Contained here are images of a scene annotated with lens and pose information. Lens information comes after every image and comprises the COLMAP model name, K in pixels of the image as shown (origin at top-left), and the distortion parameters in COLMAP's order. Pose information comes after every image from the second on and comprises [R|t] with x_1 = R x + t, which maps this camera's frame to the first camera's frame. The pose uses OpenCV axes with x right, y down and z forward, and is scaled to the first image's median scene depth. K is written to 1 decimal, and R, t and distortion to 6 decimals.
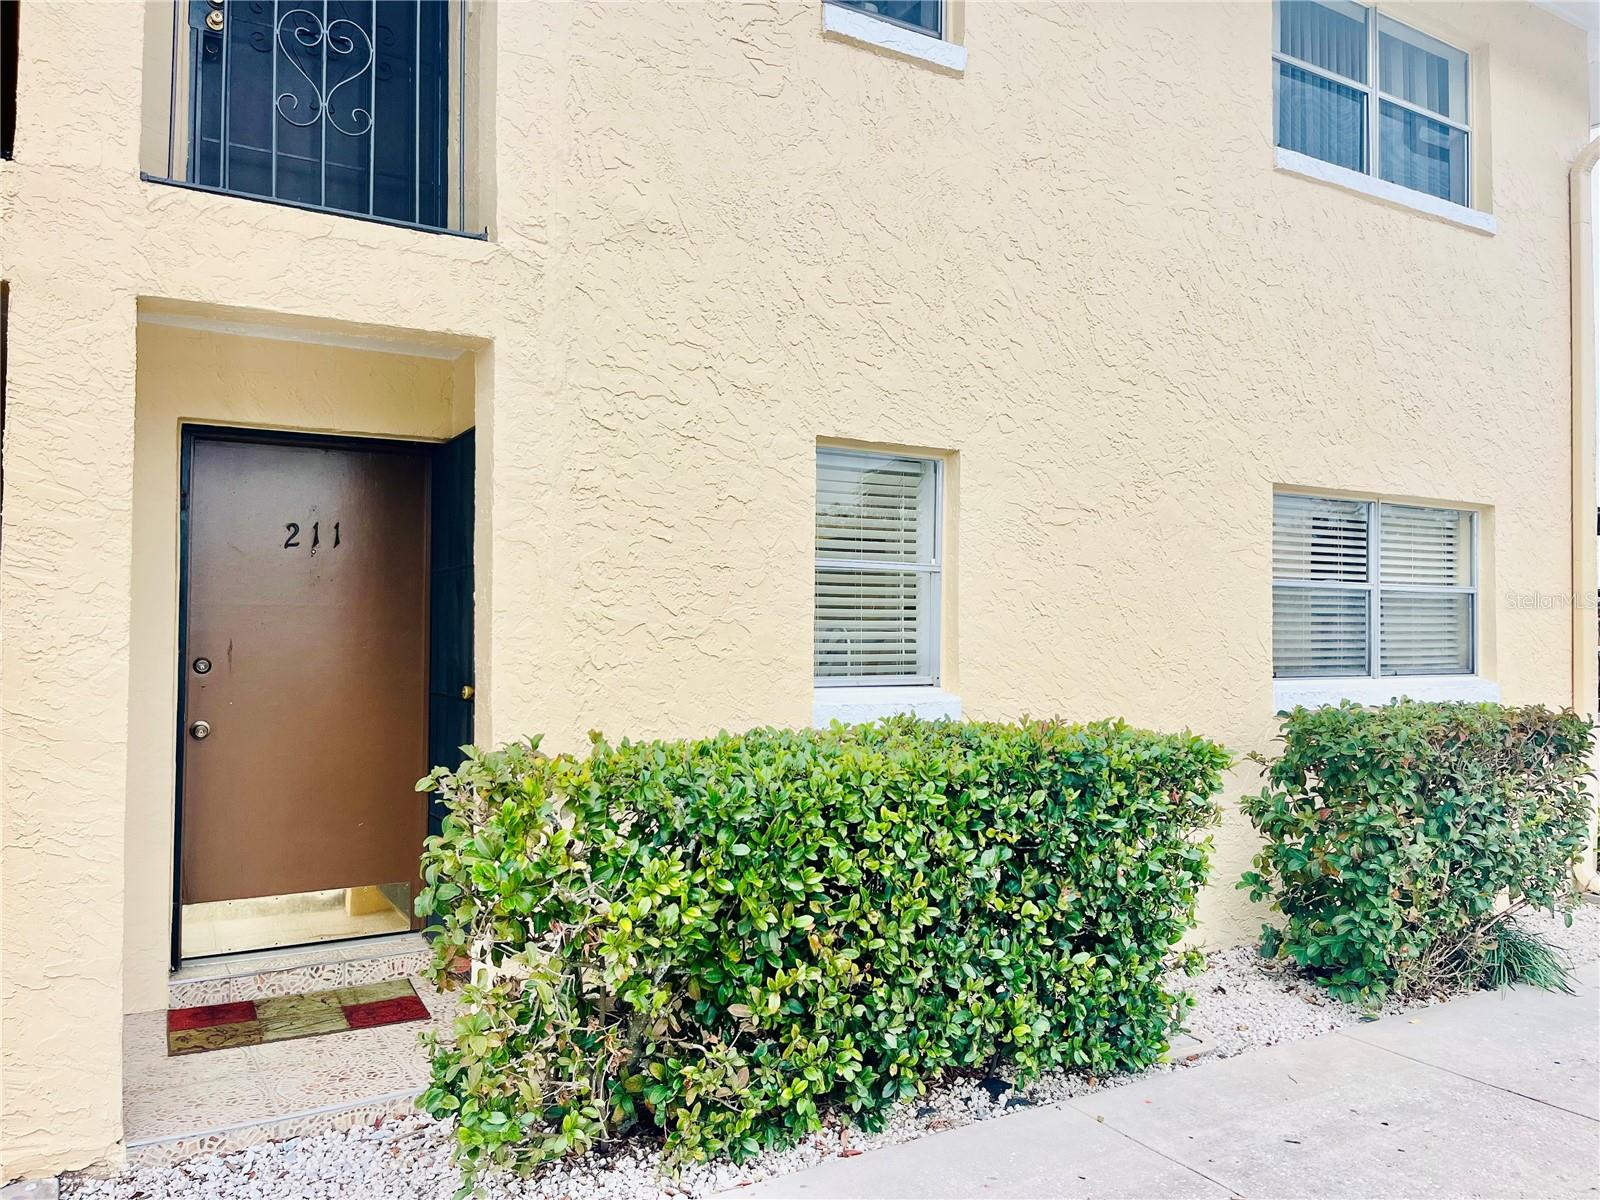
lens RADIAL K [[1226.1, 0, 794.8], [0, 1226.1, 600.0], [0, 0, 1]] dist [0.044298, -0.055169]
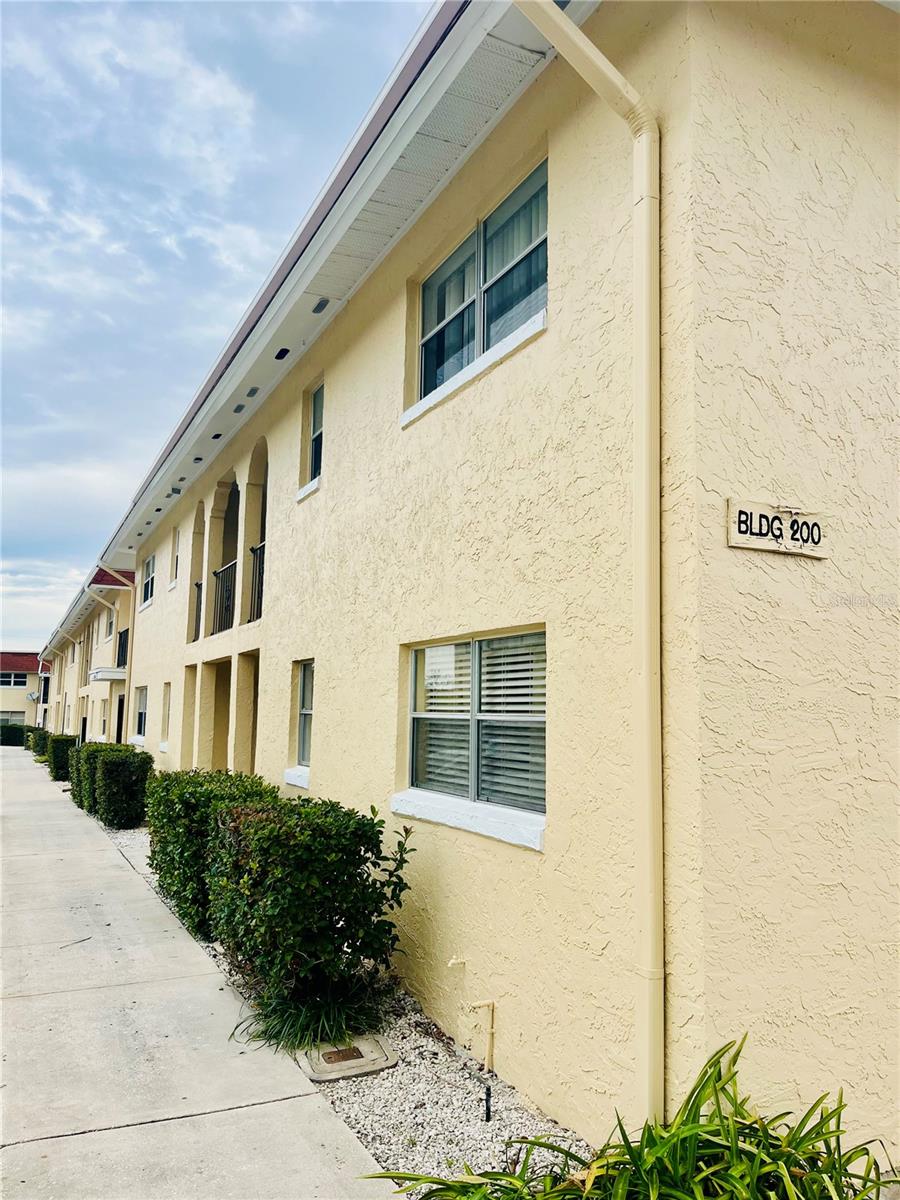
lens RADIAL K [[919.6, 0, 450.0], [0, 919.6, 600.0], [0, 0, 1]] dist [0.044298, -0.055169]
pose [[-0.100468, -0.137972, -0.985327, 2.079469], [-0.002125, 0.990366, -0.138461, -0.000413], [0.994938, -0.011817, -0.099794, 1.703308]]
